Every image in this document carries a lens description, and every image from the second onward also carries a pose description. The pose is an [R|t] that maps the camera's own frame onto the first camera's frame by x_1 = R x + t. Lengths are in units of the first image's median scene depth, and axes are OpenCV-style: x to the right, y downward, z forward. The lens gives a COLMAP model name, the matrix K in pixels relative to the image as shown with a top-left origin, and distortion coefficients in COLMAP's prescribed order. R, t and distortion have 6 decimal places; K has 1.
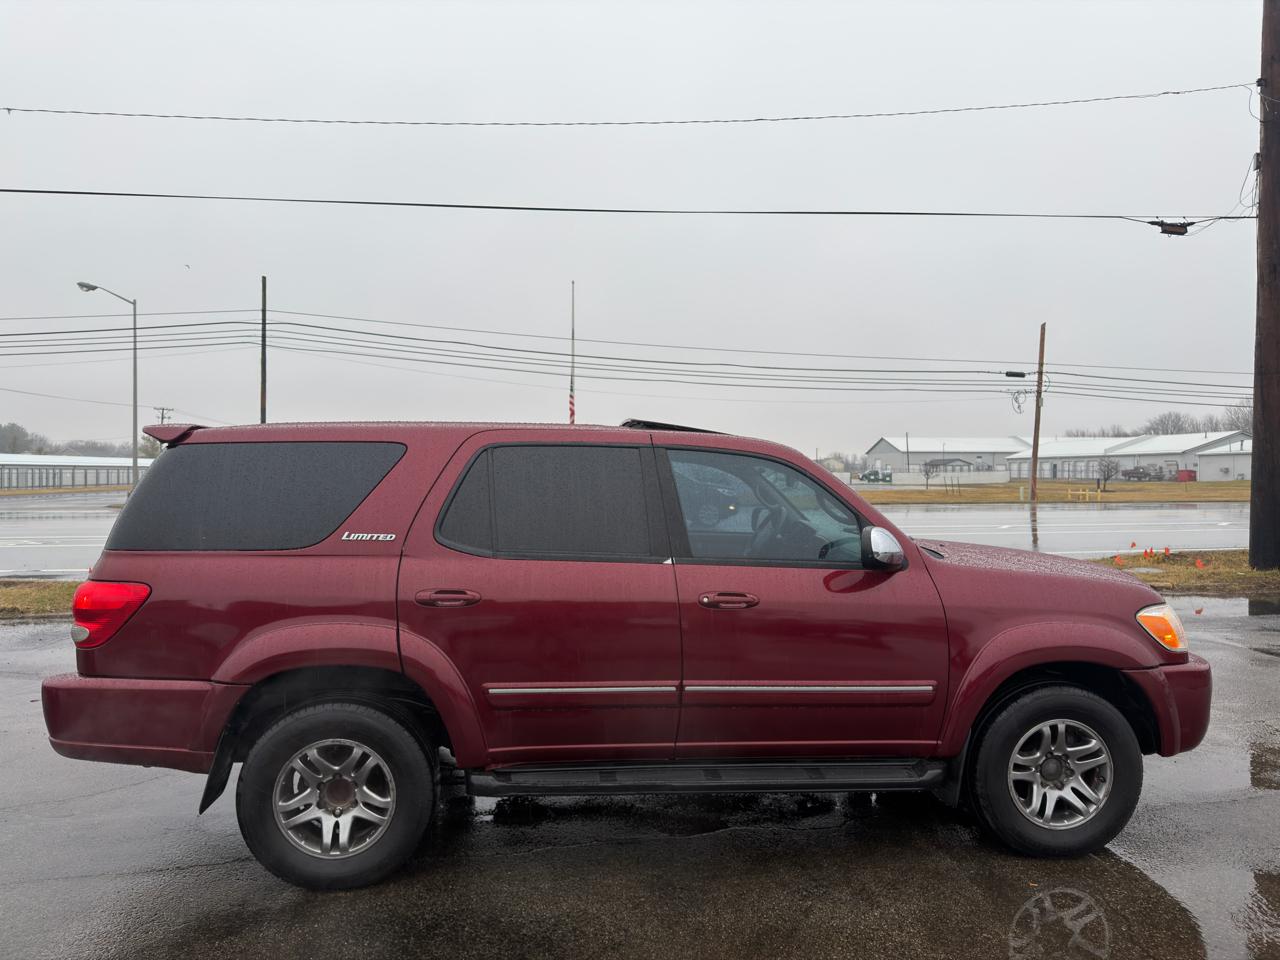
lens RADIAL K [[893.1, 0, 640.0], [0, 893.1, 480.0], [0, 0, 1]] dist [0.111297, -0.168968]
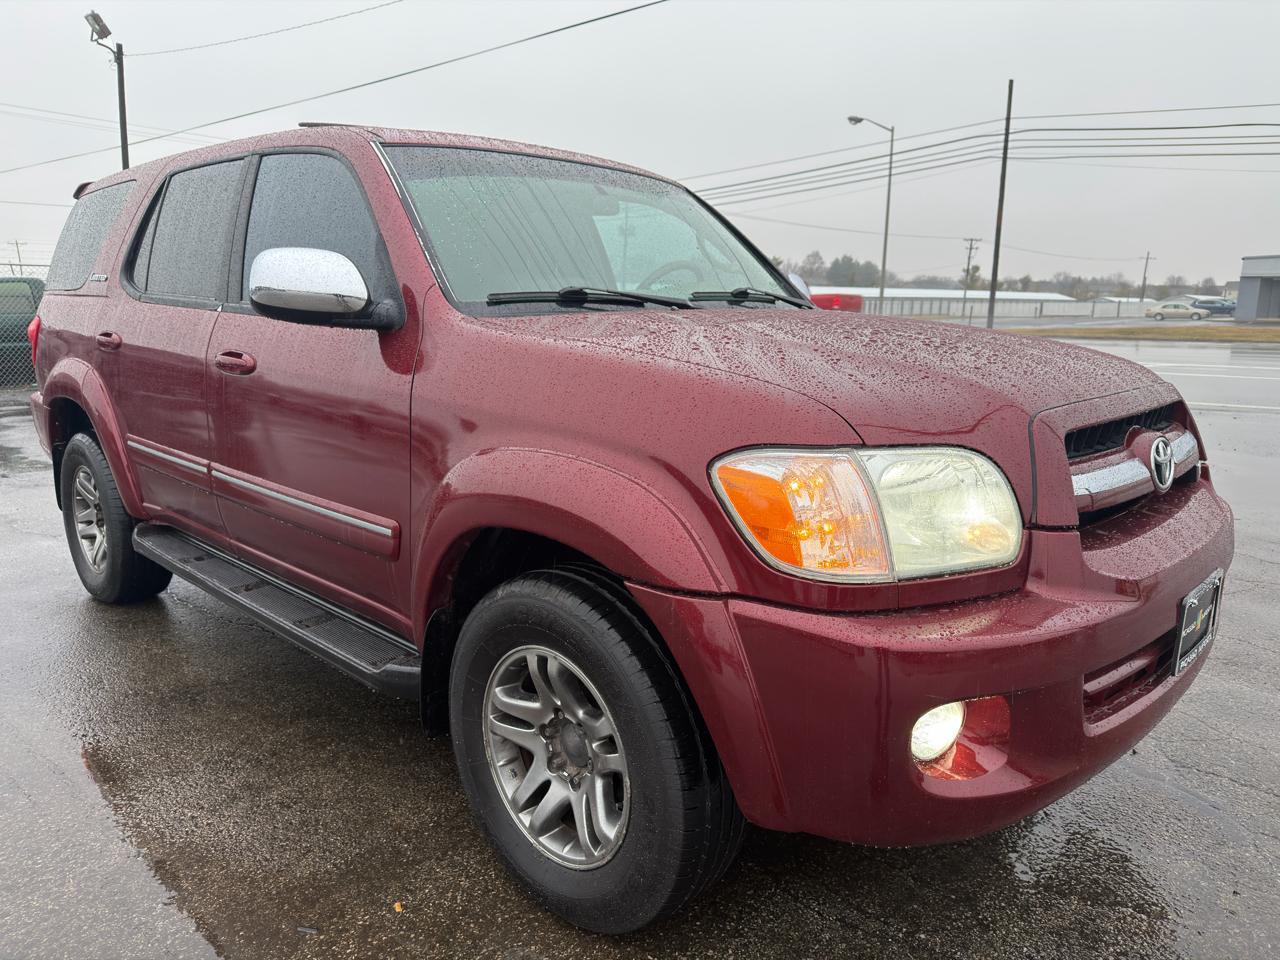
lens RADIAL K [[893.1, 0, 640.0], [0, 893.1, 480.0], [0, 0, 1]] dist [0.111297, -0.168968]
pose [[0.661401, 0.148538, -0.735177, 0.866489], [-0.013099, 0.982332, 0.186690, 0.087681], [0.749918, -0.113847, 0.651661, 0.763489]]
